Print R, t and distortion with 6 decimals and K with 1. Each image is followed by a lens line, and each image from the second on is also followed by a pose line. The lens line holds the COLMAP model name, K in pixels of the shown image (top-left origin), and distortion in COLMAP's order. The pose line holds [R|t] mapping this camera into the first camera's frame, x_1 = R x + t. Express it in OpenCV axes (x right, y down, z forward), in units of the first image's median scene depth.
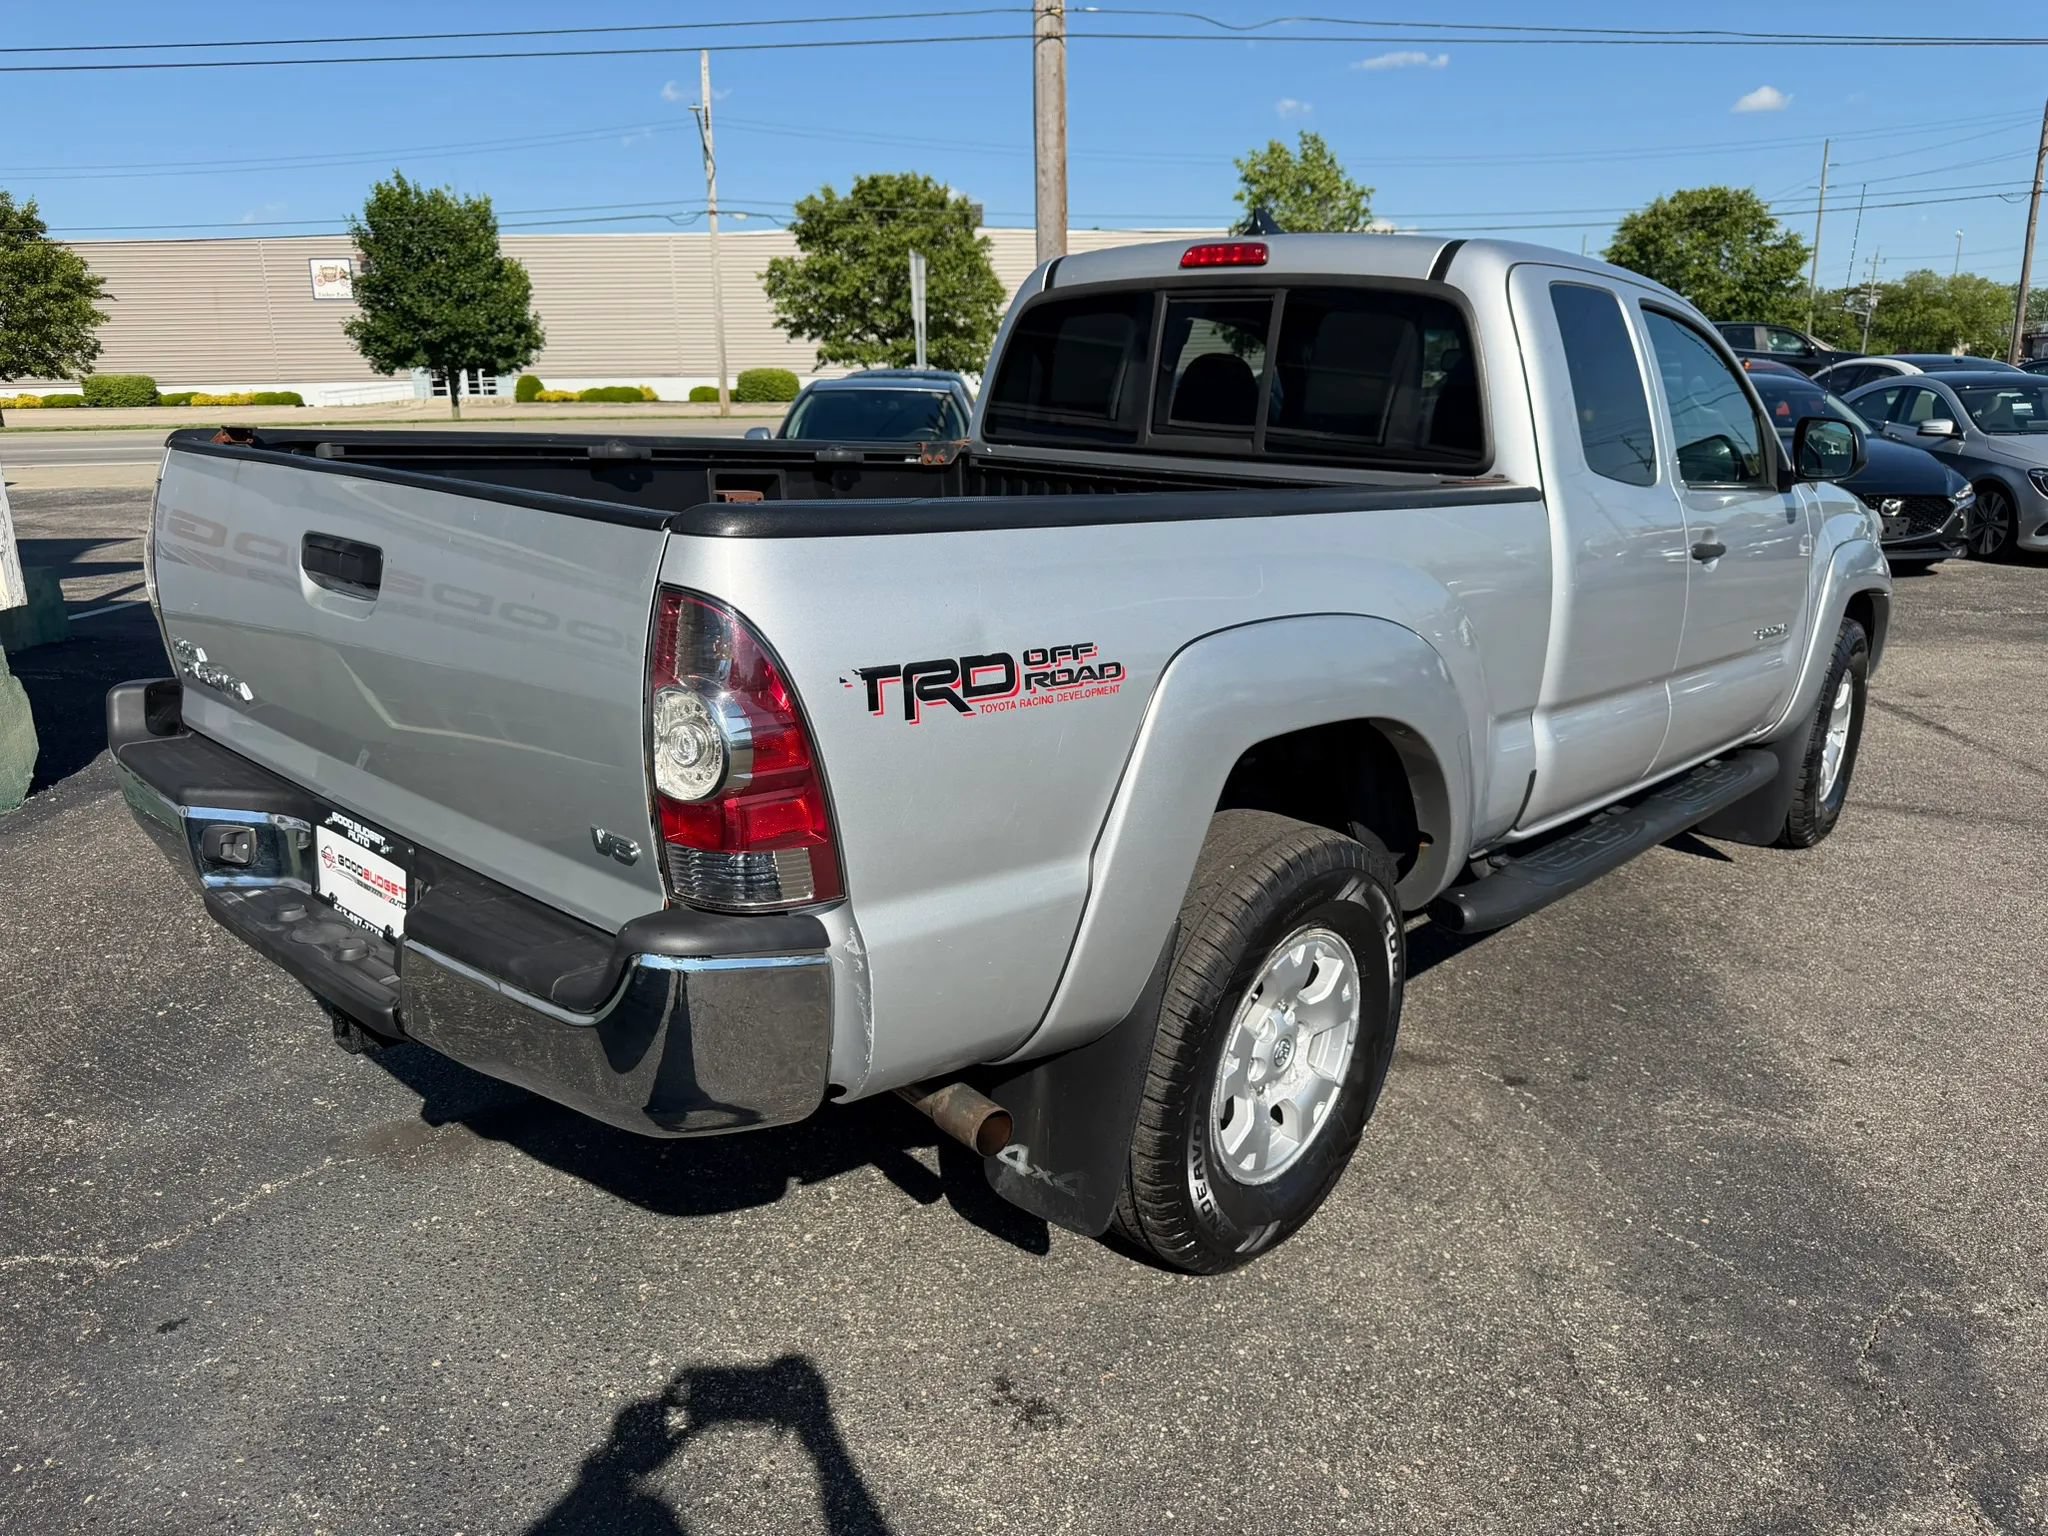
lens RADIAL K [[1454.2, 0, 1032.8], [0, 1454.2, 766.3], [0, 0, 1]] dist [0.002432, -0.003274]
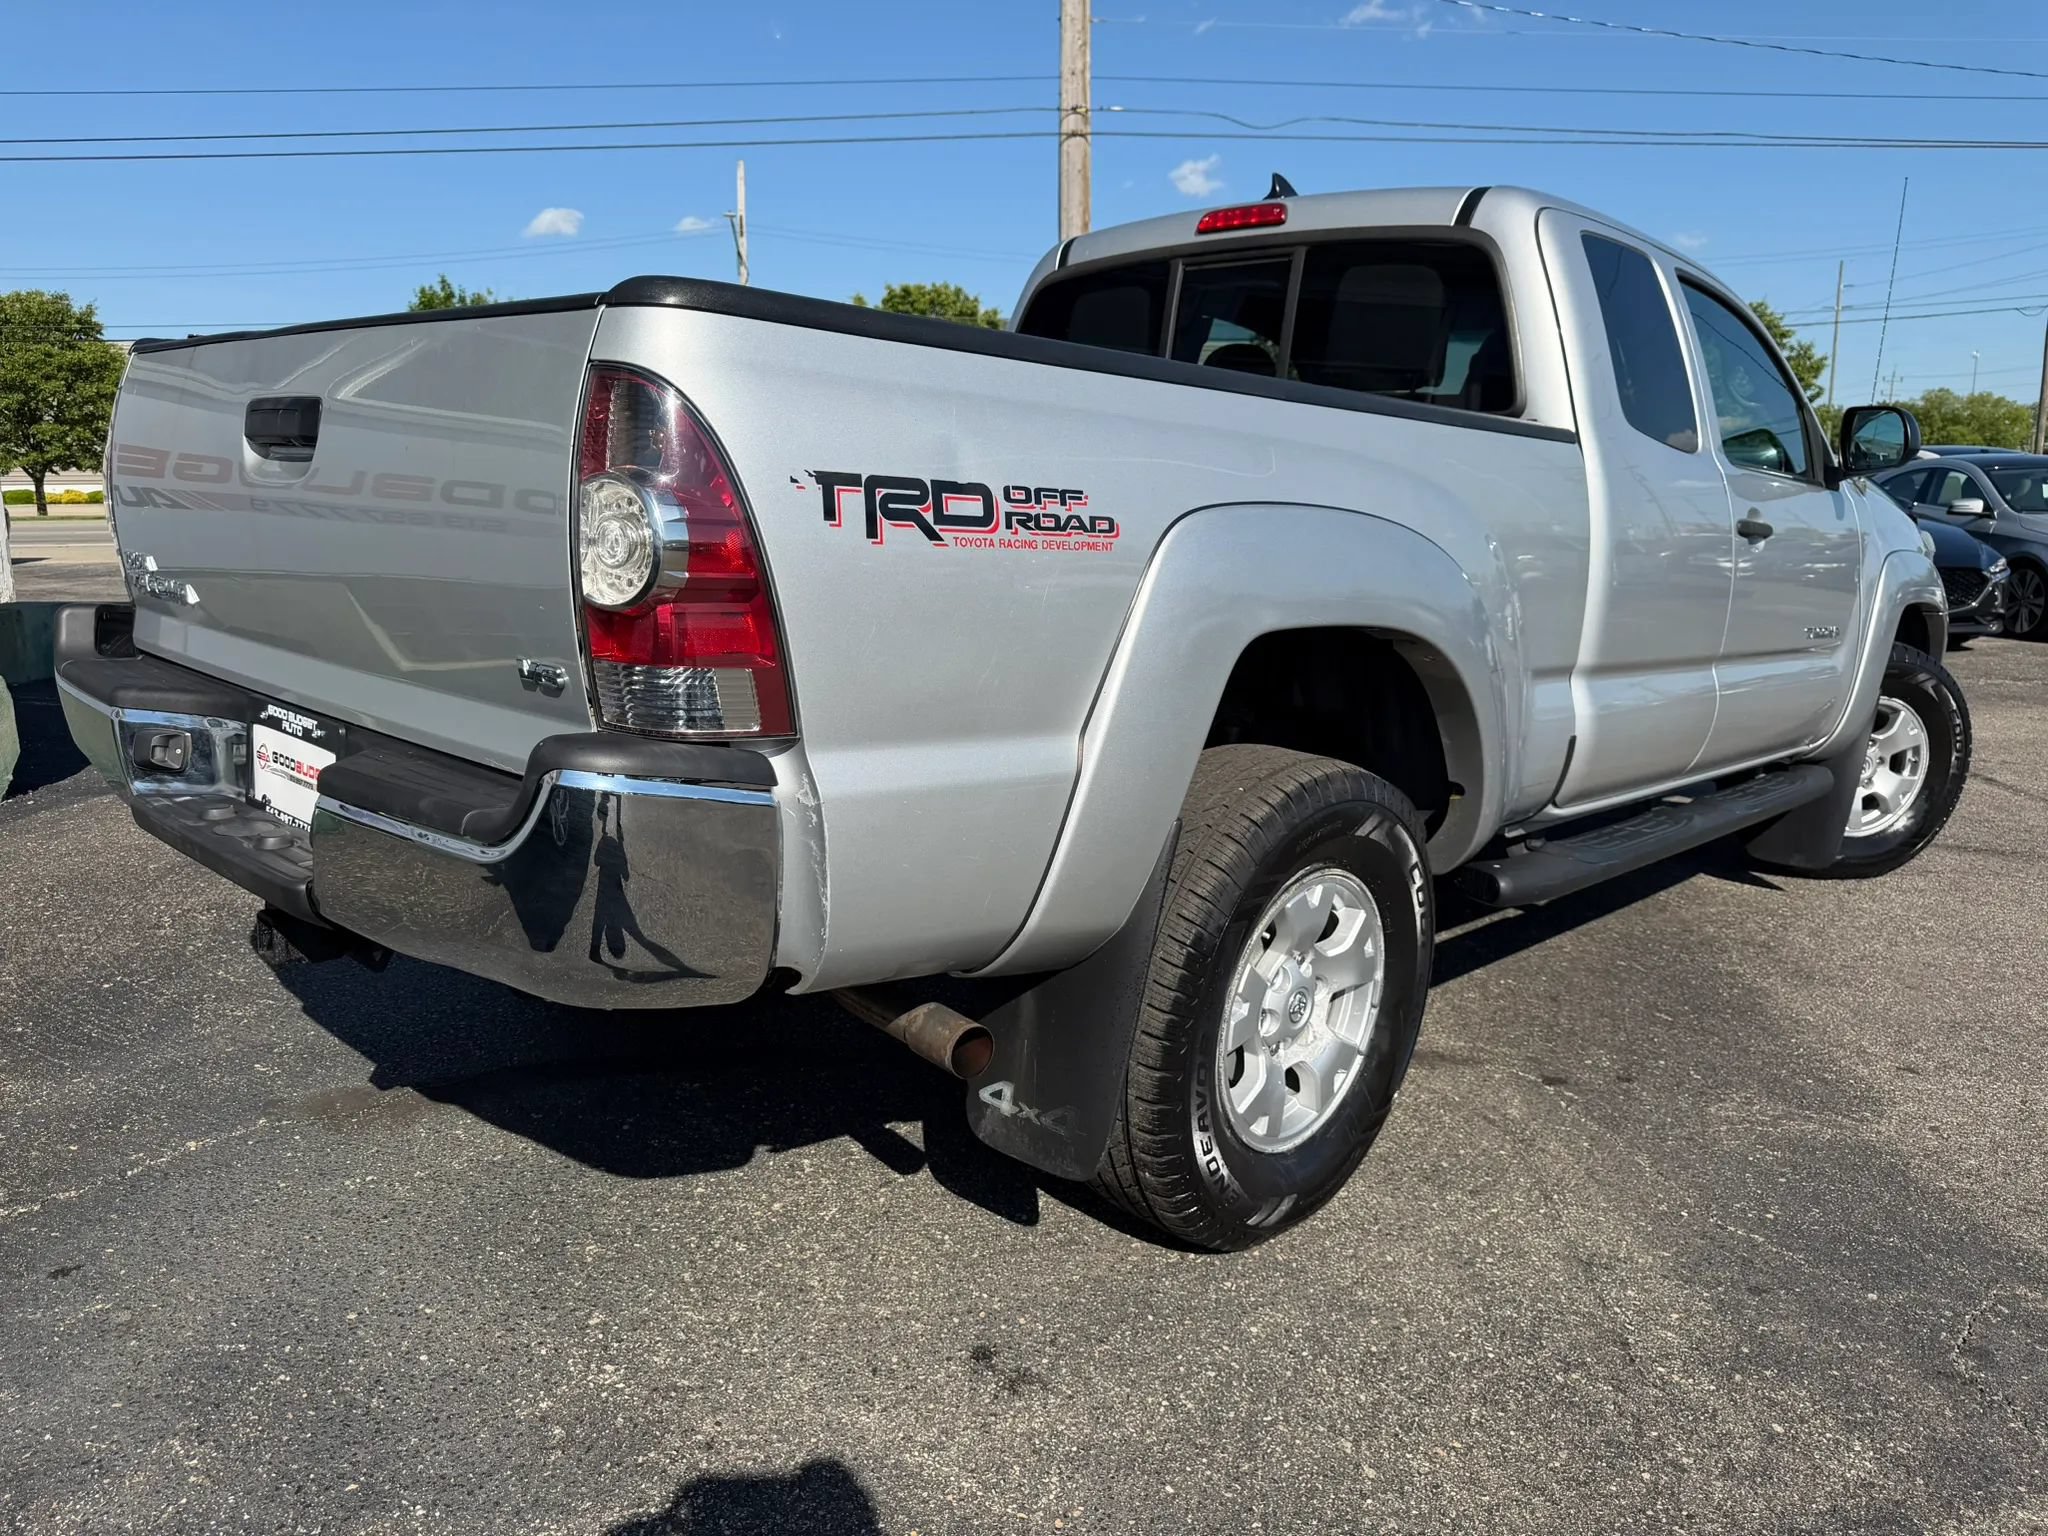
lens RADIAL K [[1451.9, 0, 1024.8], [0, 1451.9, 781.1], [0, 0, 1]] dist [0.000017, -0.000472]
pose [[0.999757, 0.004394, -0.021597, 0.020904], [-0.005694, 0.998150, -0.060530, 0.122704], [0.021291, 0.060638, 0.997933, 0.088202]]
